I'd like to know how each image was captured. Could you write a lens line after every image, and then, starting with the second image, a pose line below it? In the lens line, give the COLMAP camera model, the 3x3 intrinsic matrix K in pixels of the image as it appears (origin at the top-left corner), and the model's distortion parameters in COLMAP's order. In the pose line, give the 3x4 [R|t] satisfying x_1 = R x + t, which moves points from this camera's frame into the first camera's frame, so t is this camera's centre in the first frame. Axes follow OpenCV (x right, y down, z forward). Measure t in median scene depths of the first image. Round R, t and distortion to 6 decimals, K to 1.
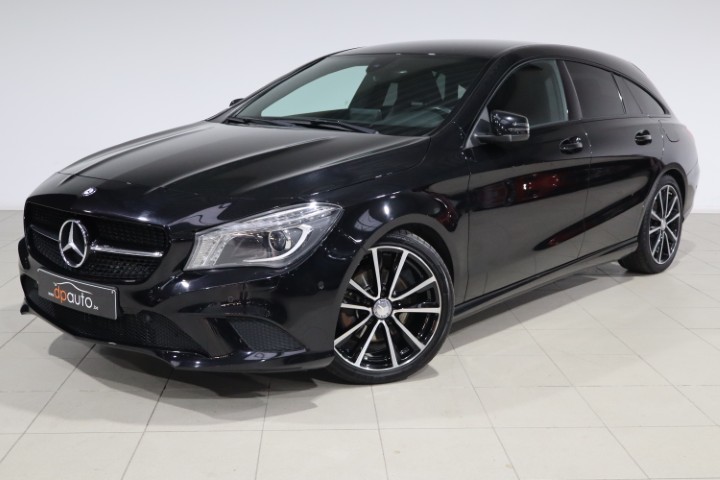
lens RADIAL K [[904.6, 0, 359.6], [0, 904.6, 238.5], [0, 0, 1]] dist [0.137714, 0.000000]
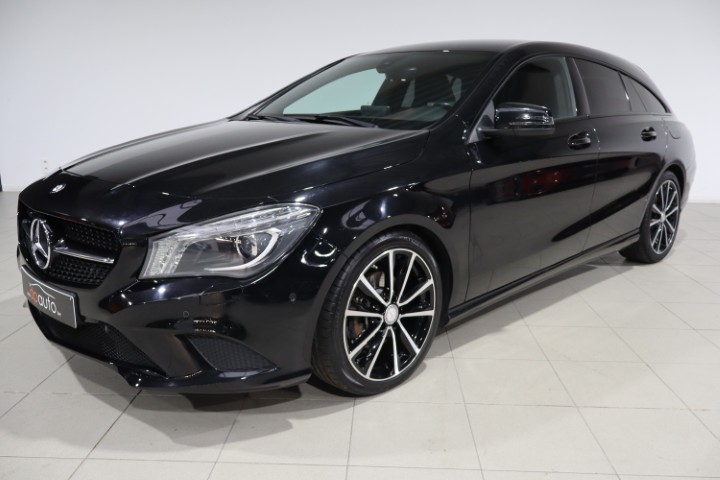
lens RADIAL K [[665.7, 0, 355.2], [0, 665.7, 260.1], [0, 0, 1]] dist [0.043583, -0.004933]
pose [[0.996622, 0.013082, -0.081072, 0.057747], [-0.007544, 0.997640, 0.068253, -0.023574], [0.081774, -0.067410, 0.994369, 0.285553]]
